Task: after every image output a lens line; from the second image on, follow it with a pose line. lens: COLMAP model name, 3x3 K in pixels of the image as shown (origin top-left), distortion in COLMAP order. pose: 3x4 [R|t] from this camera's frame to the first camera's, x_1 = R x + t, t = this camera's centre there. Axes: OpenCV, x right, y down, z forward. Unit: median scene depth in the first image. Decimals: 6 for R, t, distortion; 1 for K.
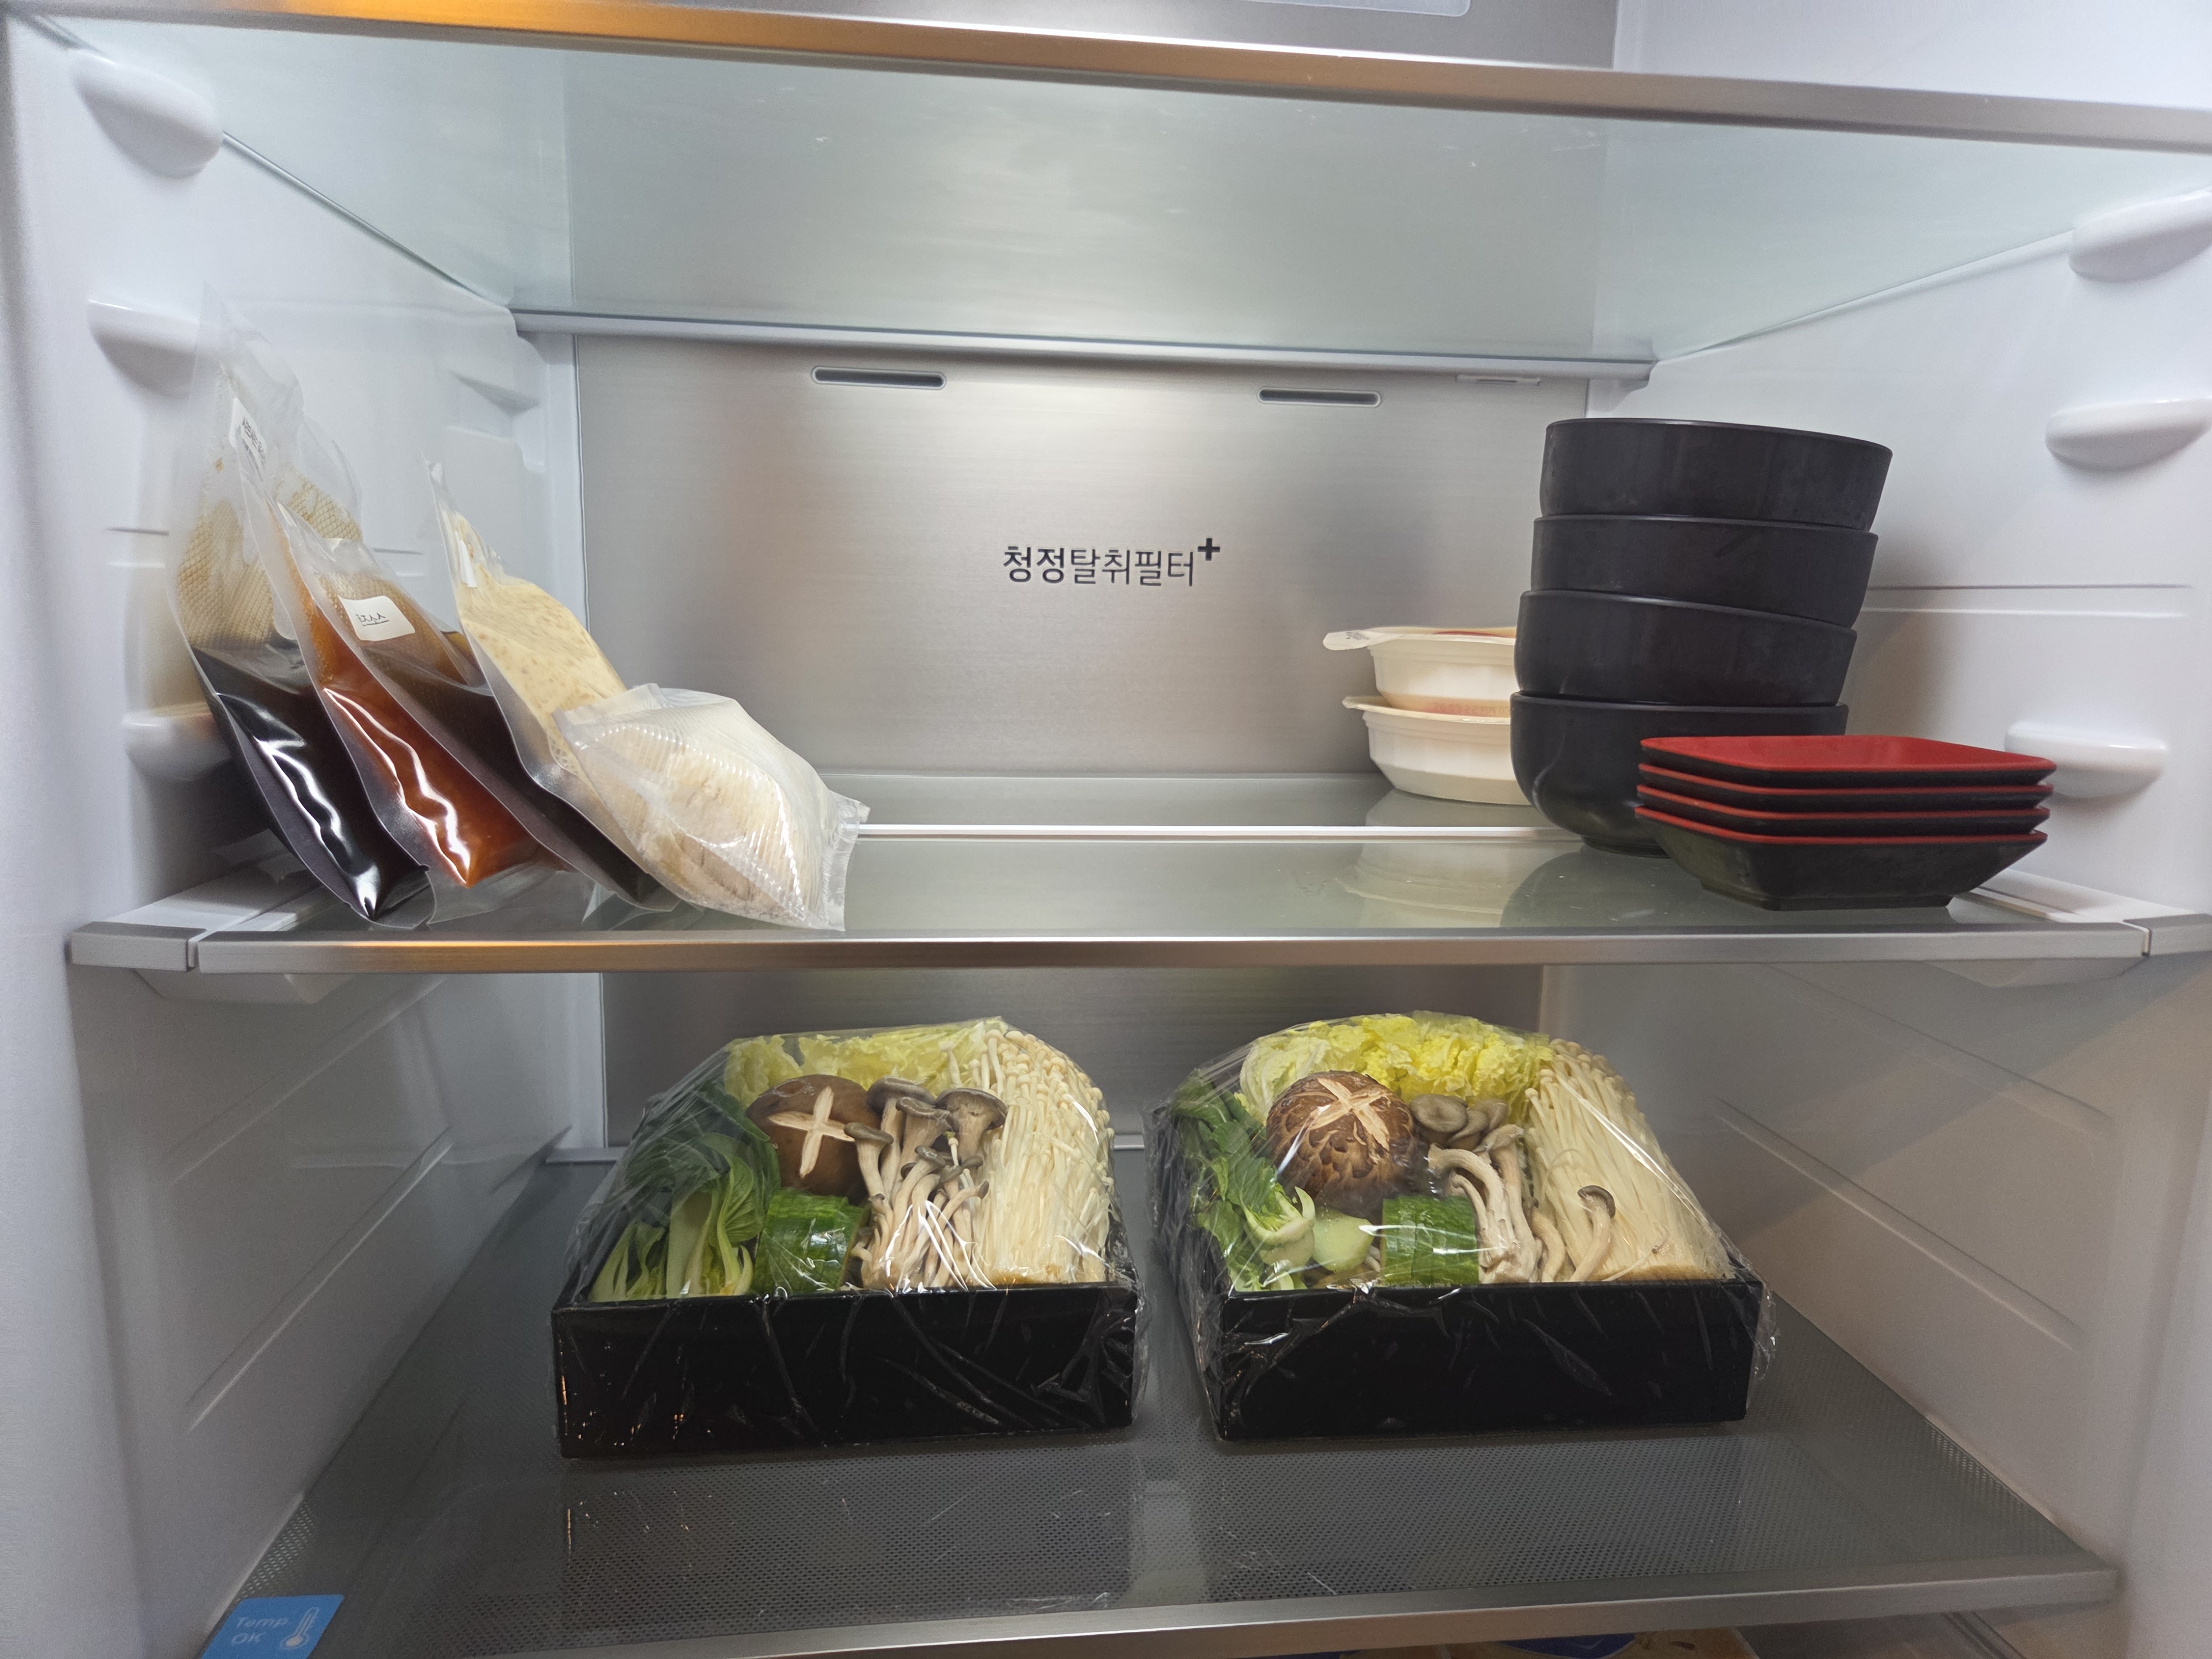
lens RADIAL K [[1468.4, 0, 1148.7], [0, 1468.4, 867.6], [0, 0, 1]] dist [0.037099, -0.040952]
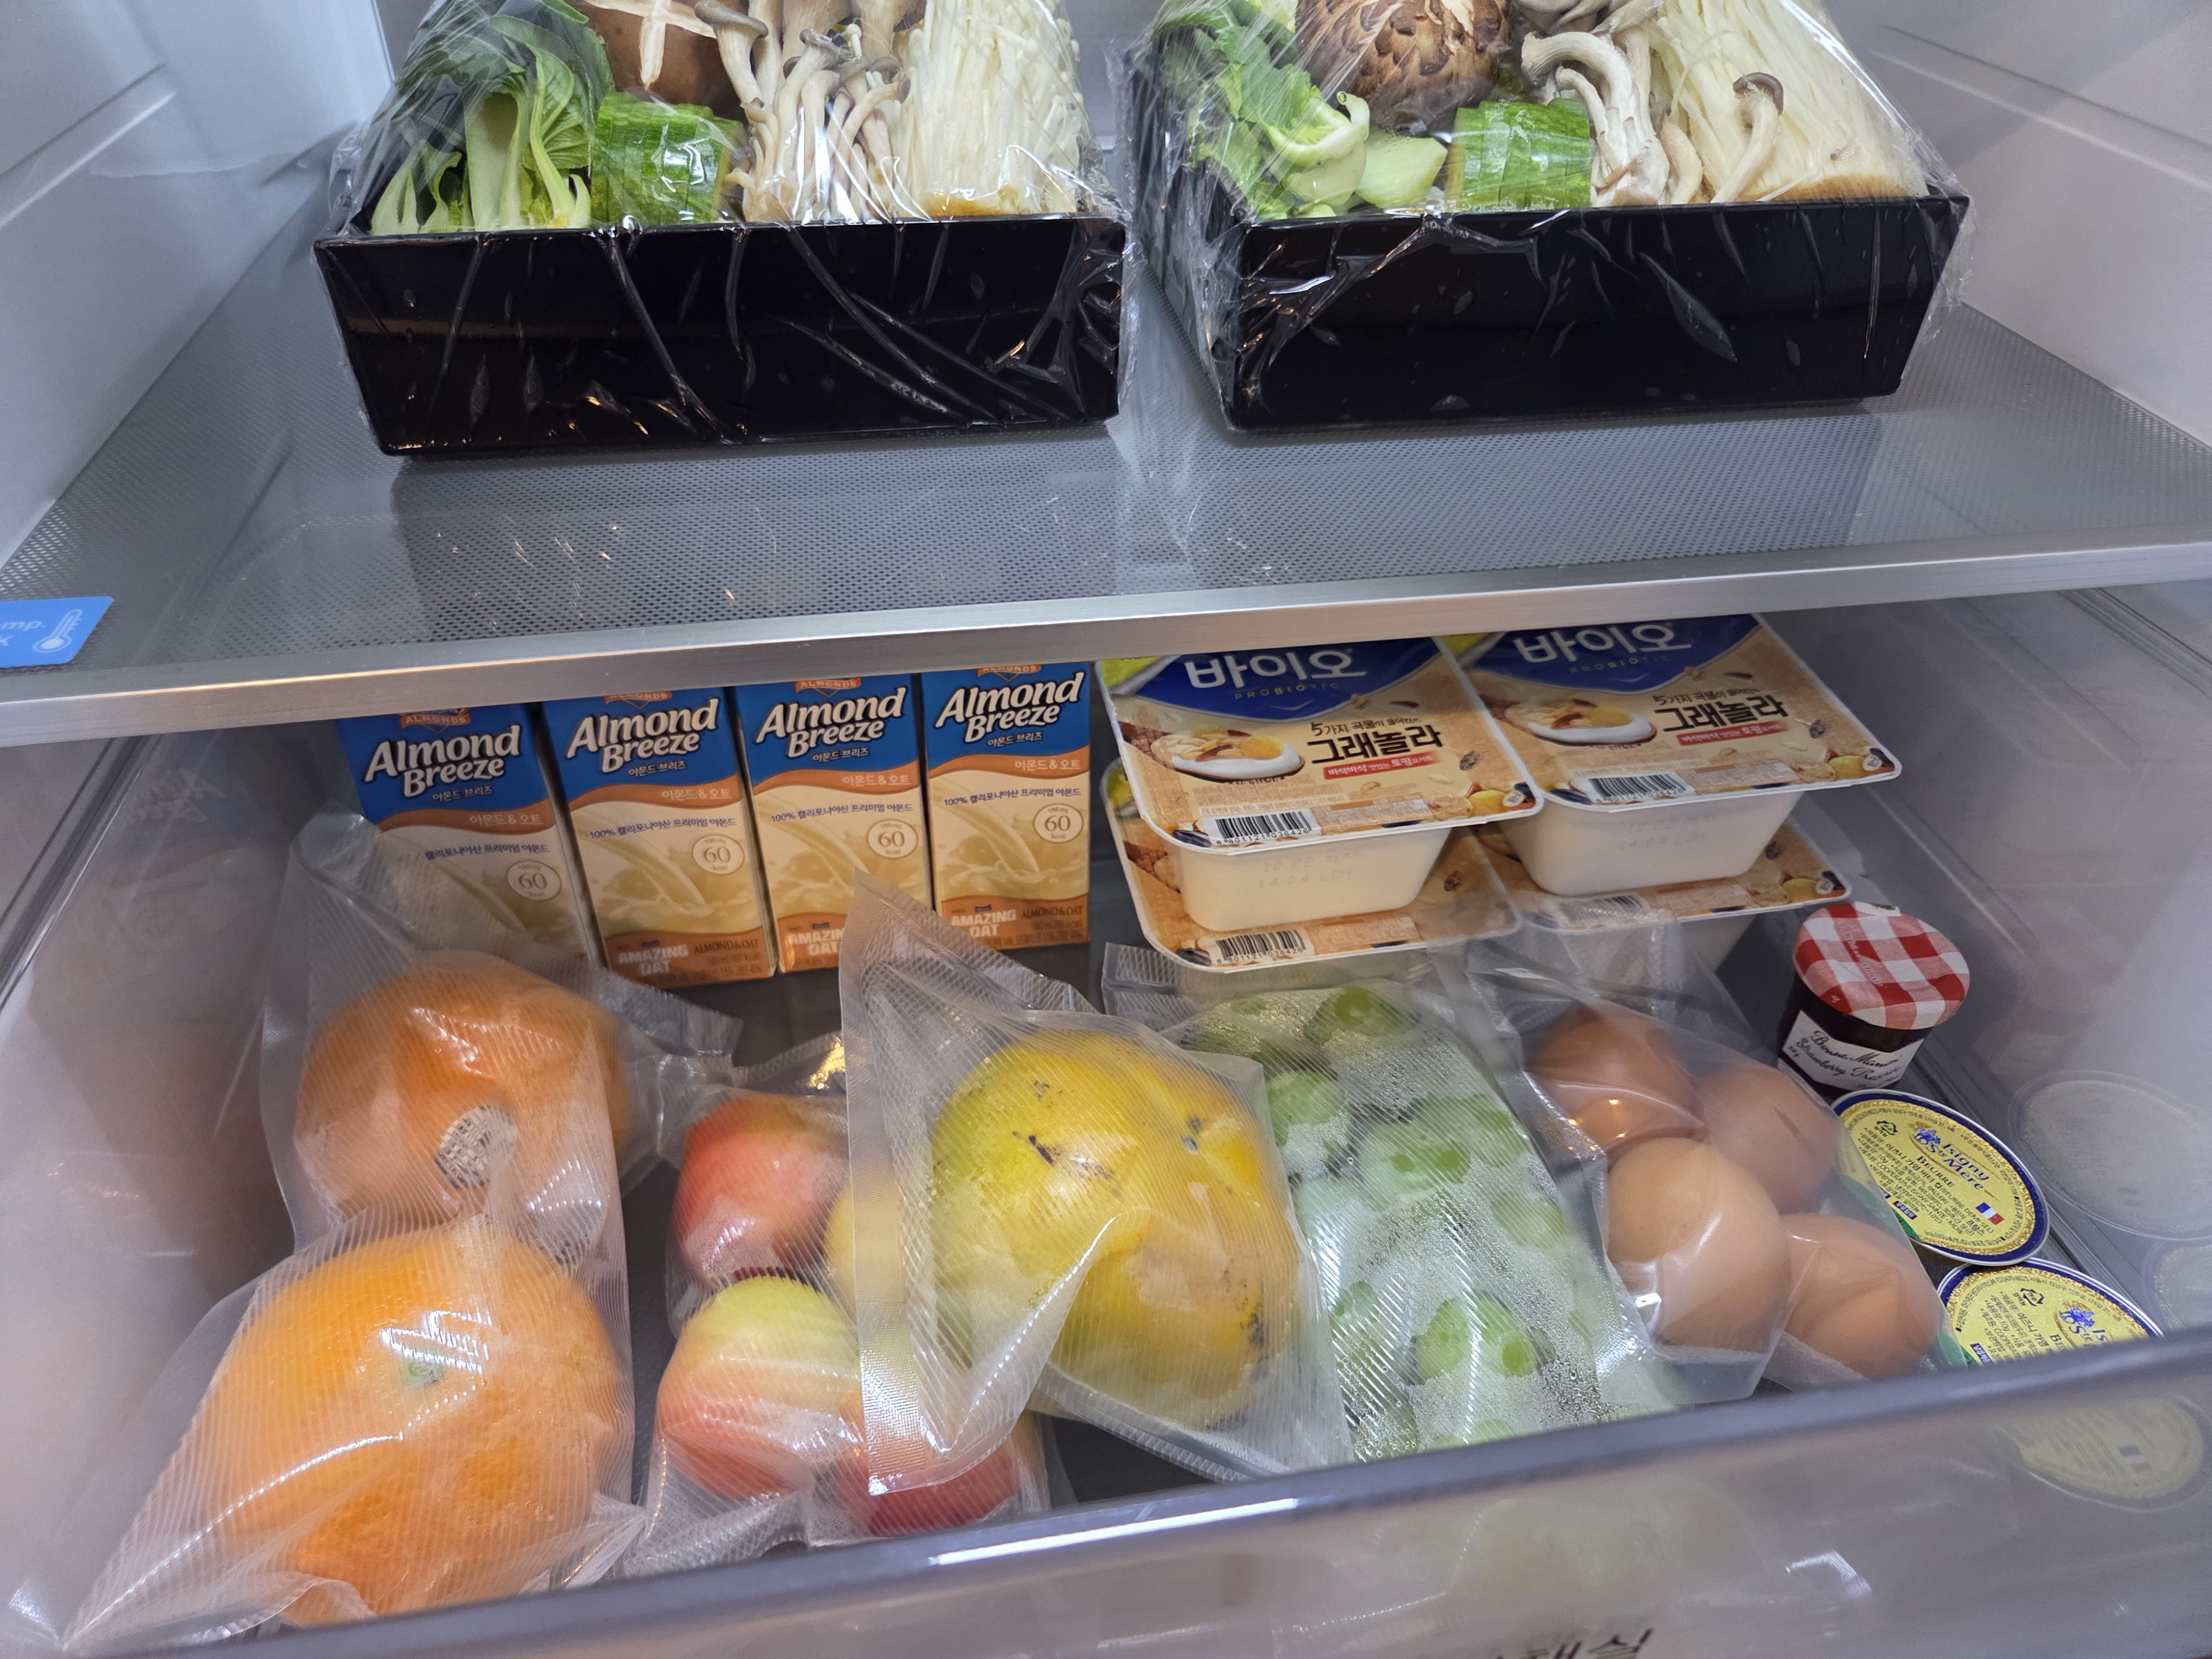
lens RADIAL K [[1466.9, 0, 1106.0], [0, 1466.9, 829.5], [0, 0, 1]] dist [-0.001049, -0.007246]
pose [[0.999600, -0.024159, 0.014677, -0.034533], [0.014007, 0.874309, 0.485167, 0.193621], [-0.024554, -0.484768, 0.874298, 0.215809]]
